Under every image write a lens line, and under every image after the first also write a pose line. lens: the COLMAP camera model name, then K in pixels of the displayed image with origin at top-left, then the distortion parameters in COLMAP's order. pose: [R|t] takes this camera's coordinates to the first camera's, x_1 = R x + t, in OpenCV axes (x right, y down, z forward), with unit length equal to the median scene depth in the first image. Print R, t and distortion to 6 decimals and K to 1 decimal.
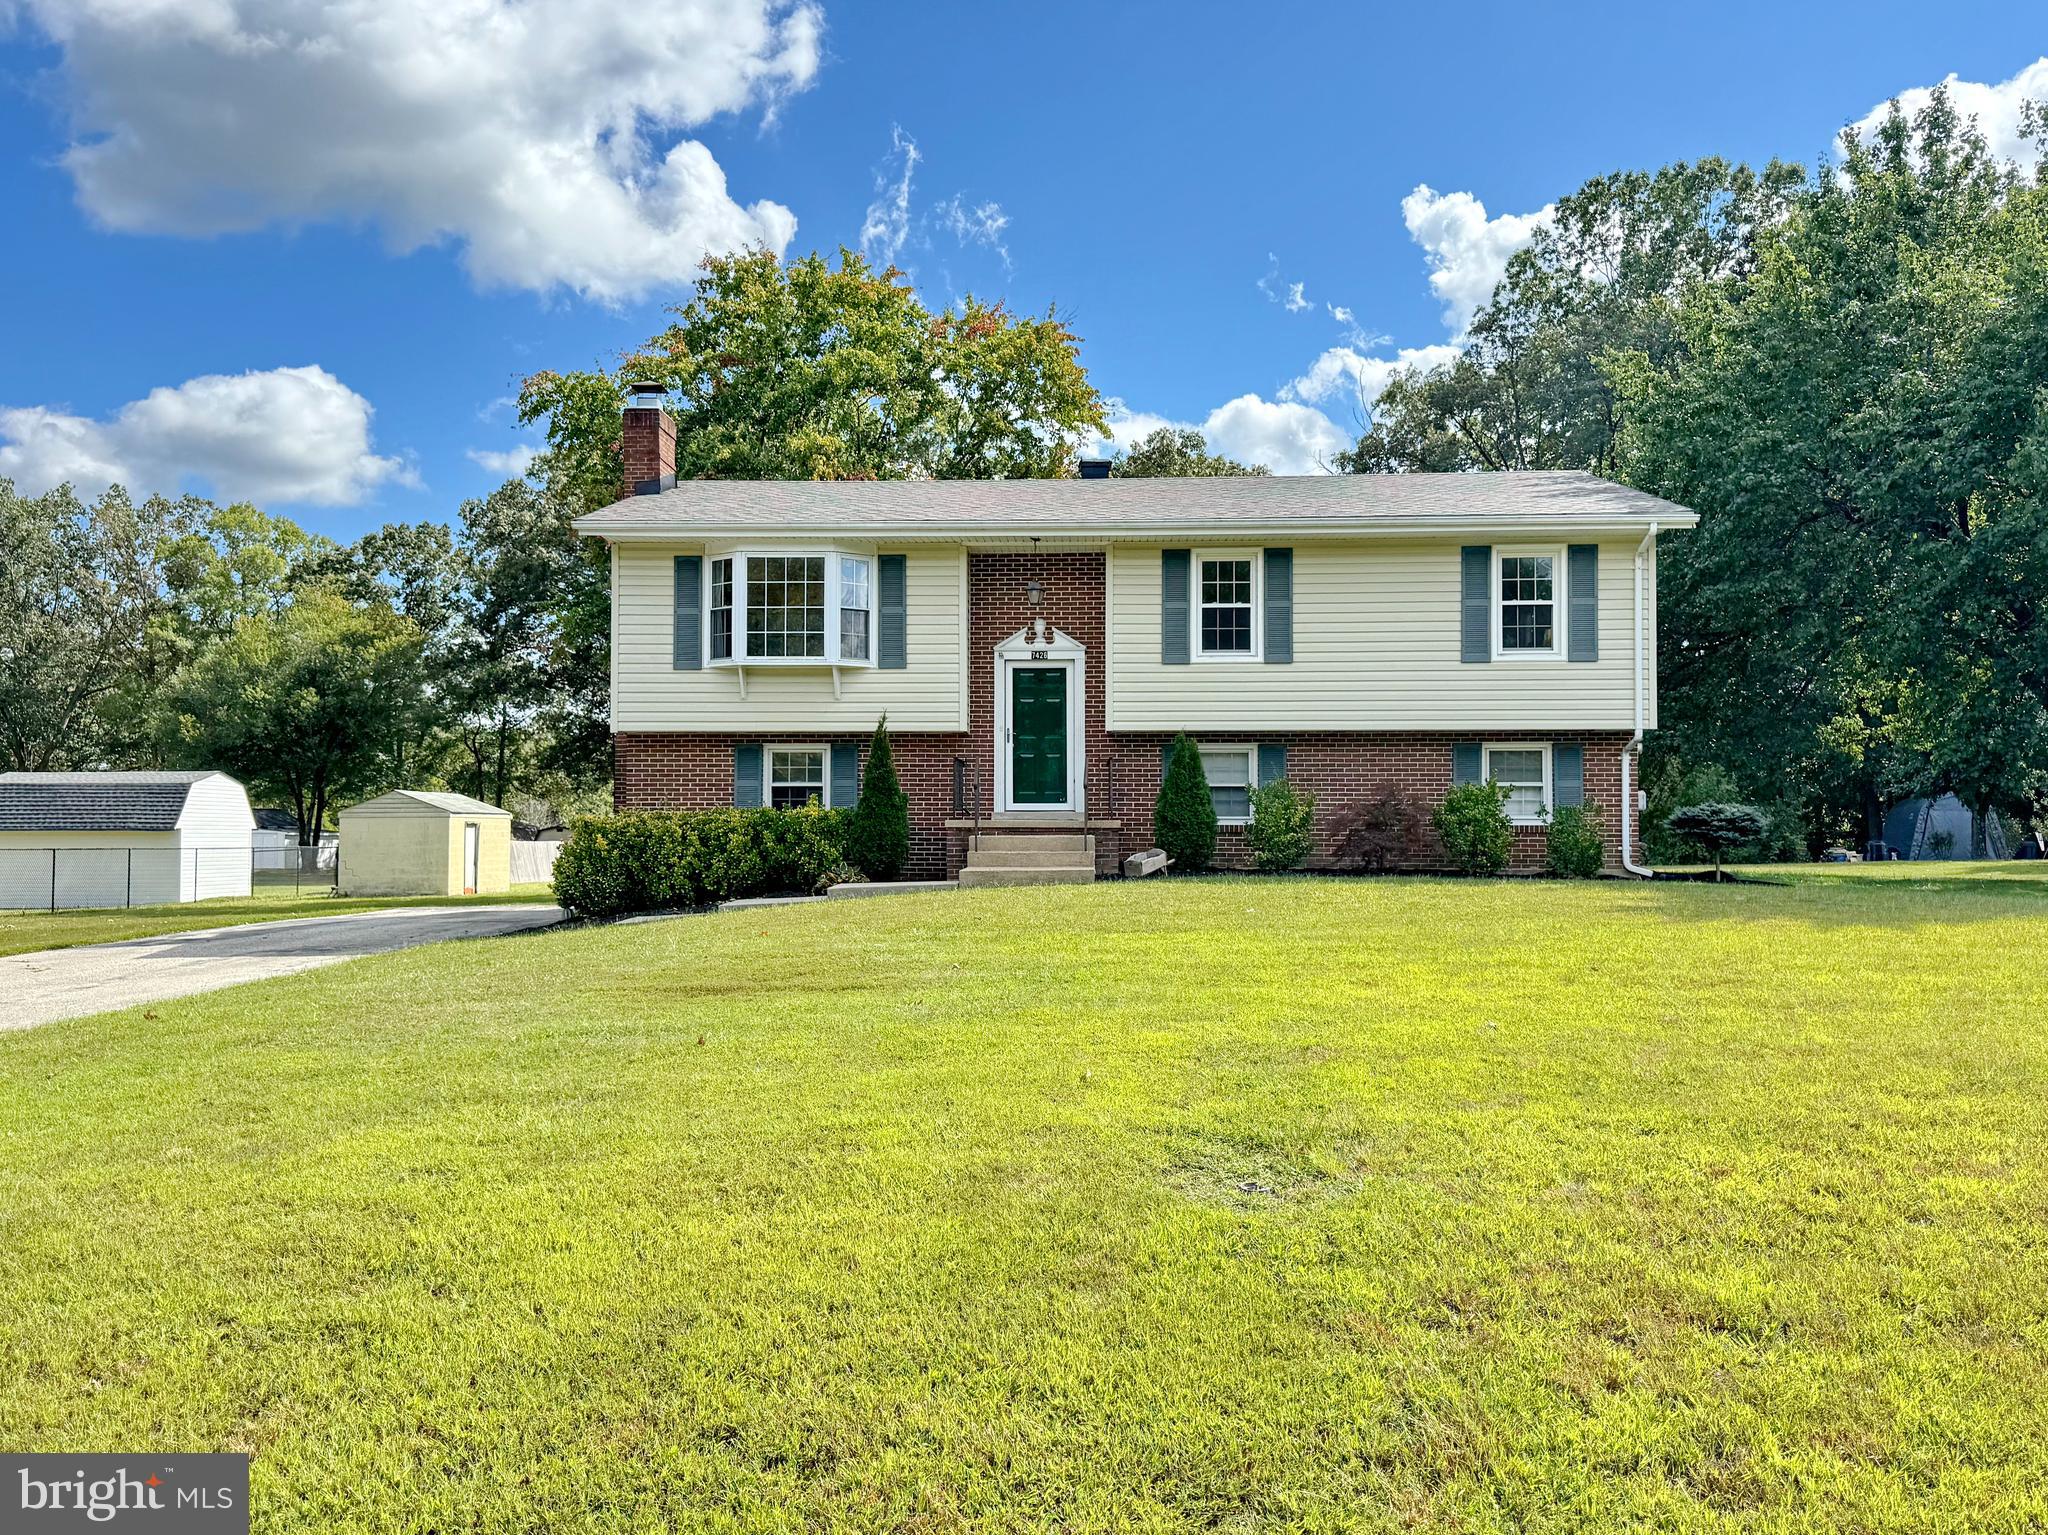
lens RADIAL K [[1341.0, 0, 1007.6], [0, 1341.0, 763.0], [0, 0, 1]] dist [0.069320, -0.000119]
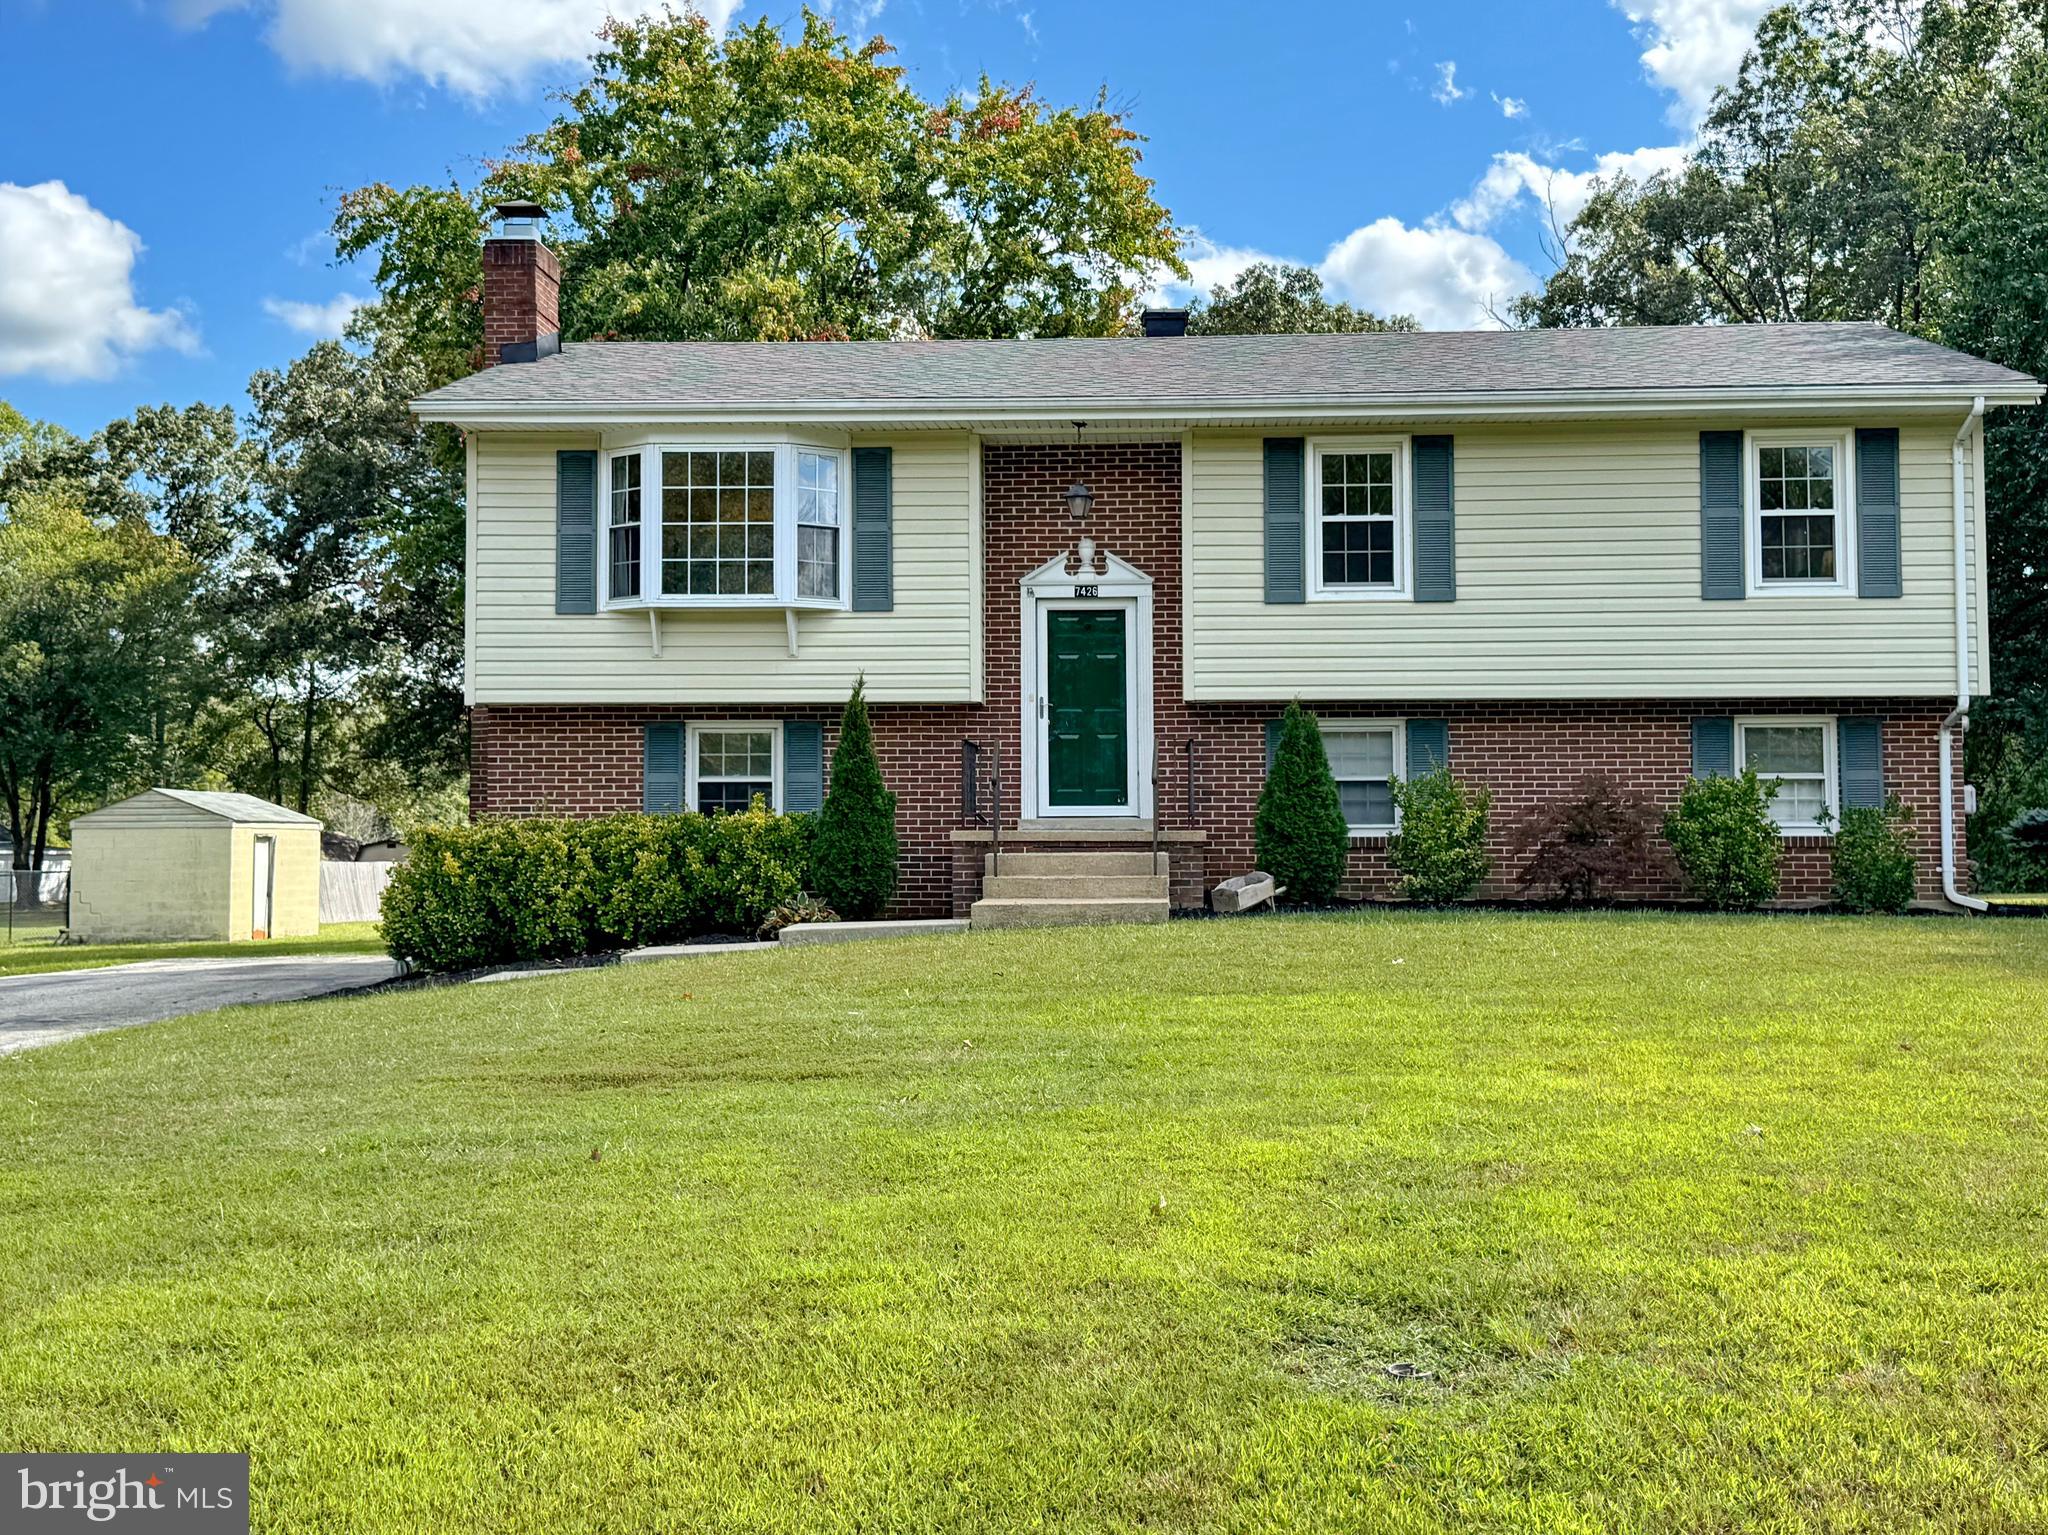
lens RADIAL K [[1935.9, 0, 1028.7], [0, 1935.9, 737.1], [0, 0, 1]] dist [0.061955, 0.006373]
pose [[0.999982, -0.002594, -0.005406, -0.000645], [0.002562, 0.999980, -0.005836, 0.000332], [0.005421, 0.005822, 0.999968, 0.005655]]
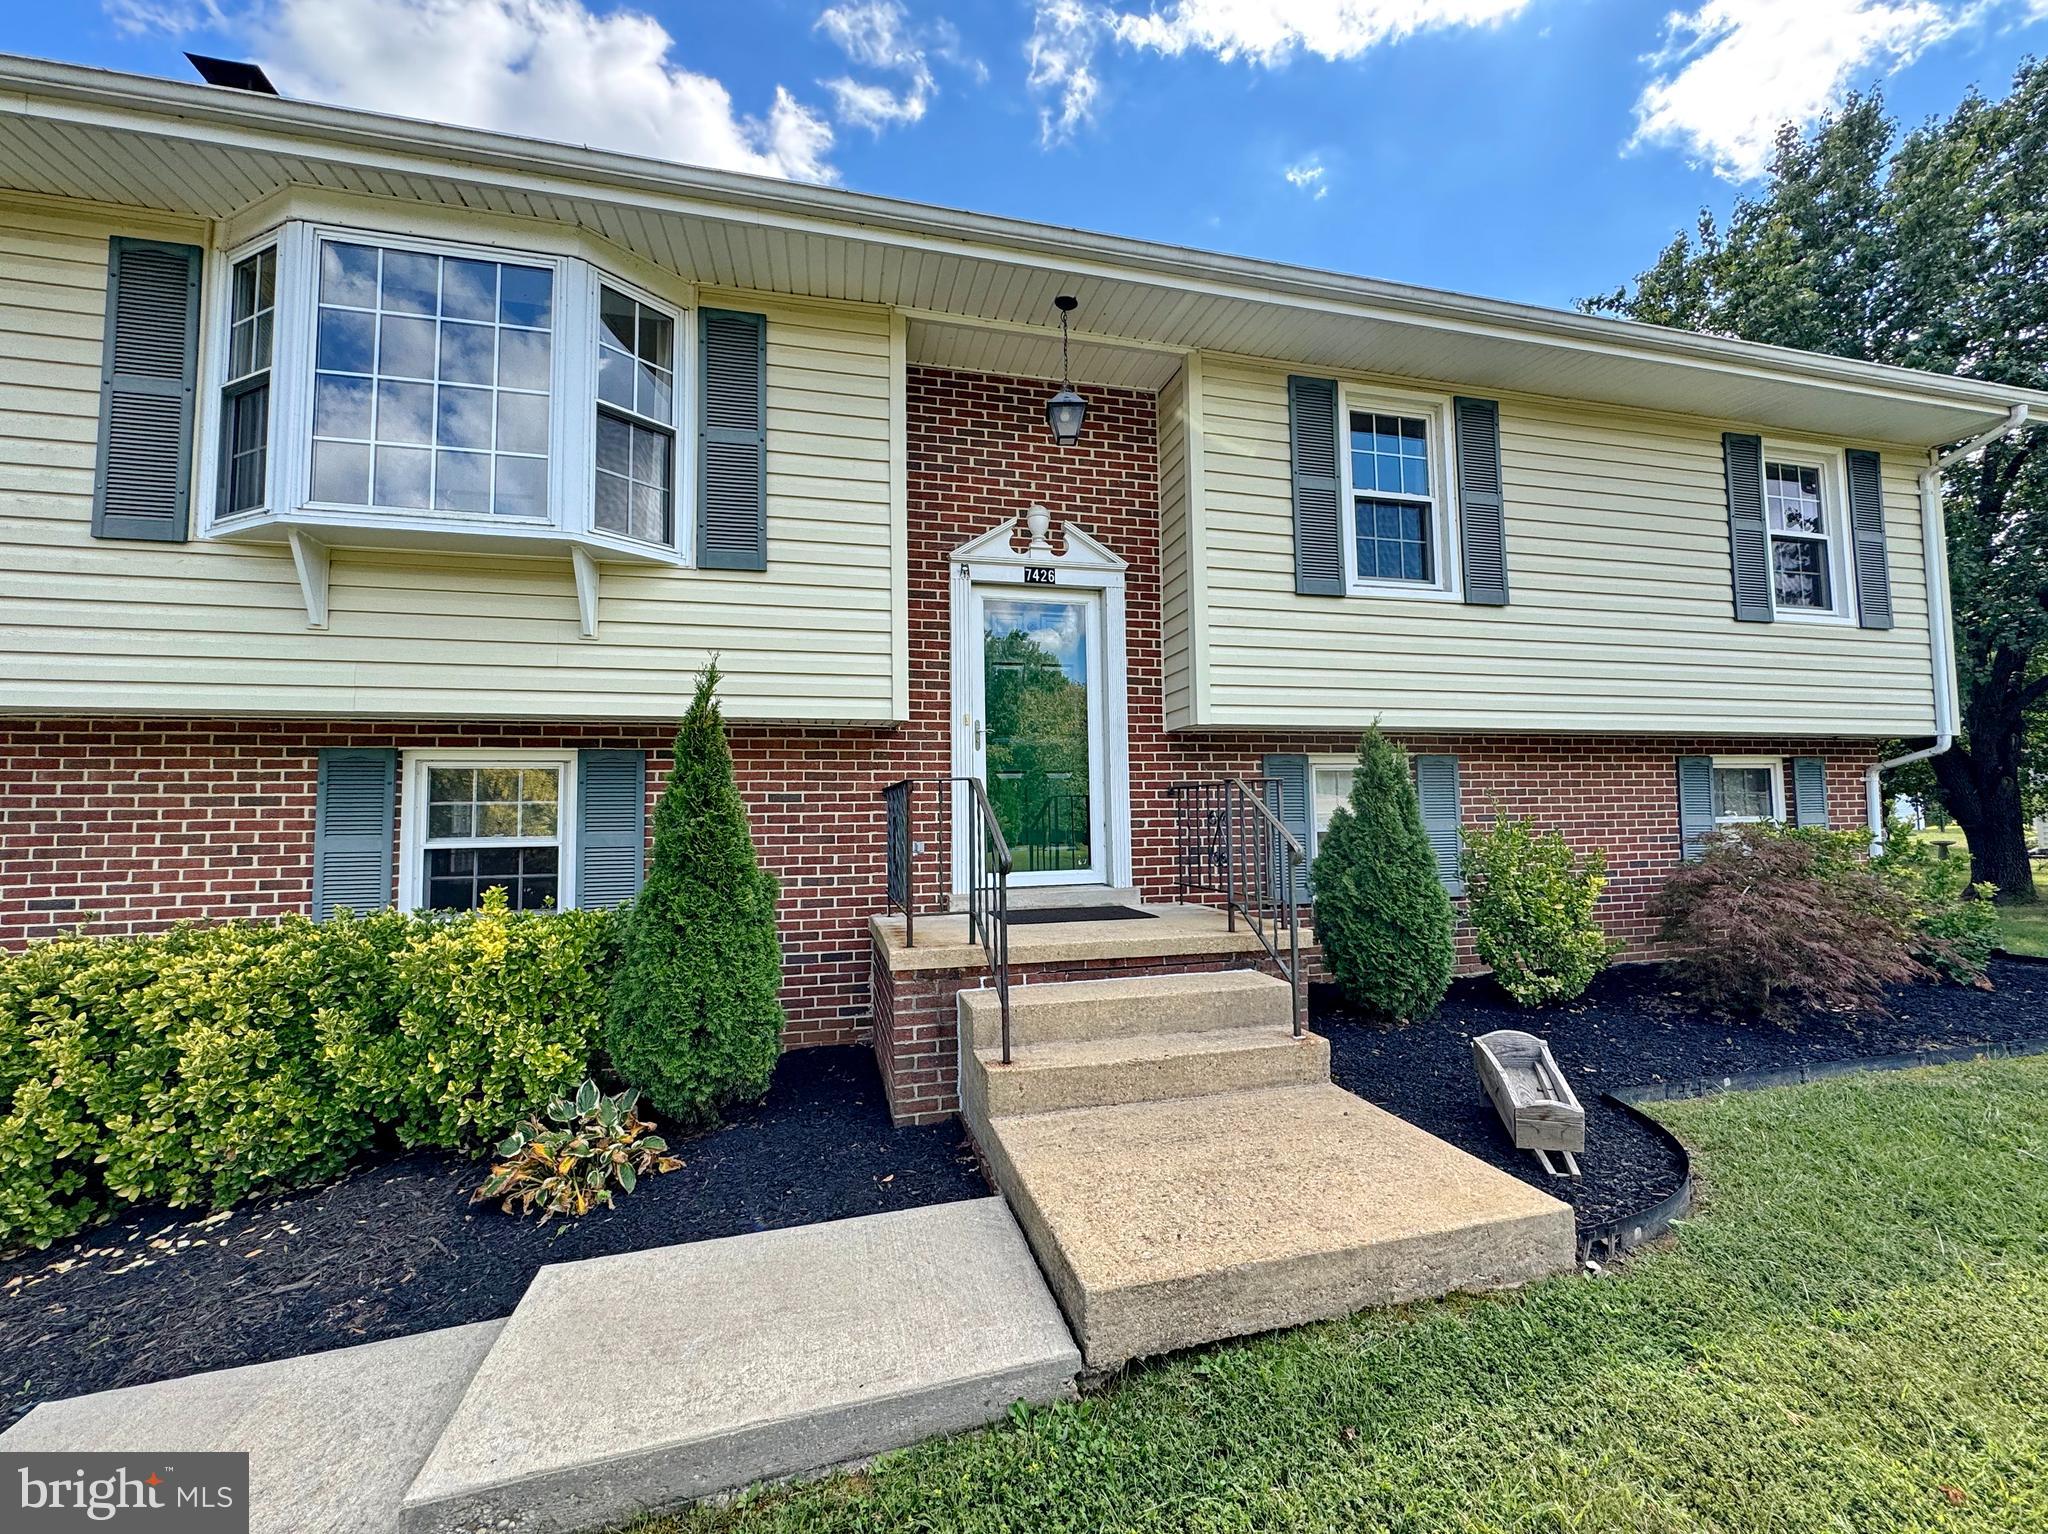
lens RADIAL K [[824.6, 0, 1011.2], [0, 824.6, 762.3], [0, 0, 1]] dist [-0.002218, 0.000163]
pose [[0.962931, 0.004415, 0.269712, -0.071400], [0.001065, 0.999796, -0.020169, -0.004671], [-0.269746, 0.019709, 0.962730, 0.730659]]
